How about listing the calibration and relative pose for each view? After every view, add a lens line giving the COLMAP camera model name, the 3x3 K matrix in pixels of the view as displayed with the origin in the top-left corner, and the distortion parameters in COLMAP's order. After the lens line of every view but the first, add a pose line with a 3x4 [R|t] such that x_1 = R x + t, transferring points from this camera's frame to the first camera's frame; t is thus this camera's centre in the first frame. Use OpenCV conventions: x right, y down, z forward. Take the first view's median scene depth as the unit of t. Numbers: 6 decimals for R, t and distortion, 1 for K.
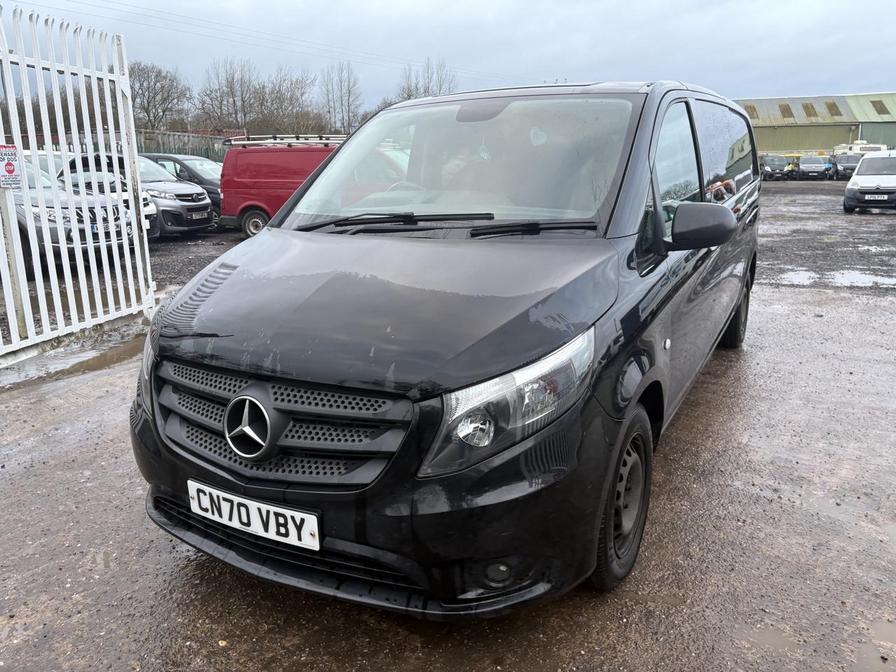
lens RADIAL K [[678.7, 0, 450.4], [0, 678.7, 340.0], [0, 0, 1]] dist [0.040351, -0.006349]
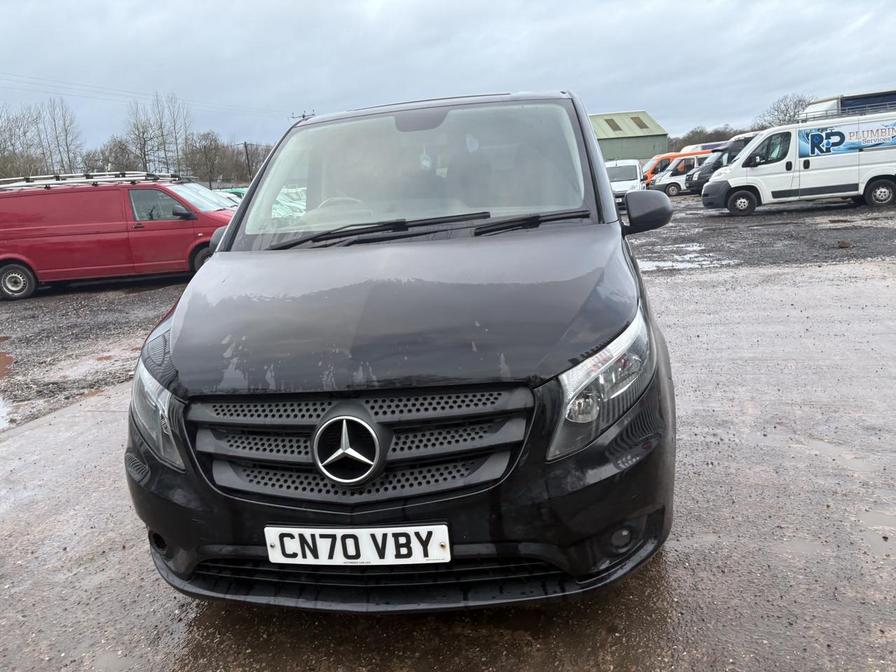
lens RADIAL K [[678.7, 0, 450.0], [0, 678.7, 331.7], [0, 0, 1]] dist [0.040351, -0.006349]
pose [[0.933572, -0.136442, 0.331402, -0.443035], [0.154122, 0.987668, -0.027531, 0.016238], [-0.323559, 0.076778, 0.943088, 0.071330]]
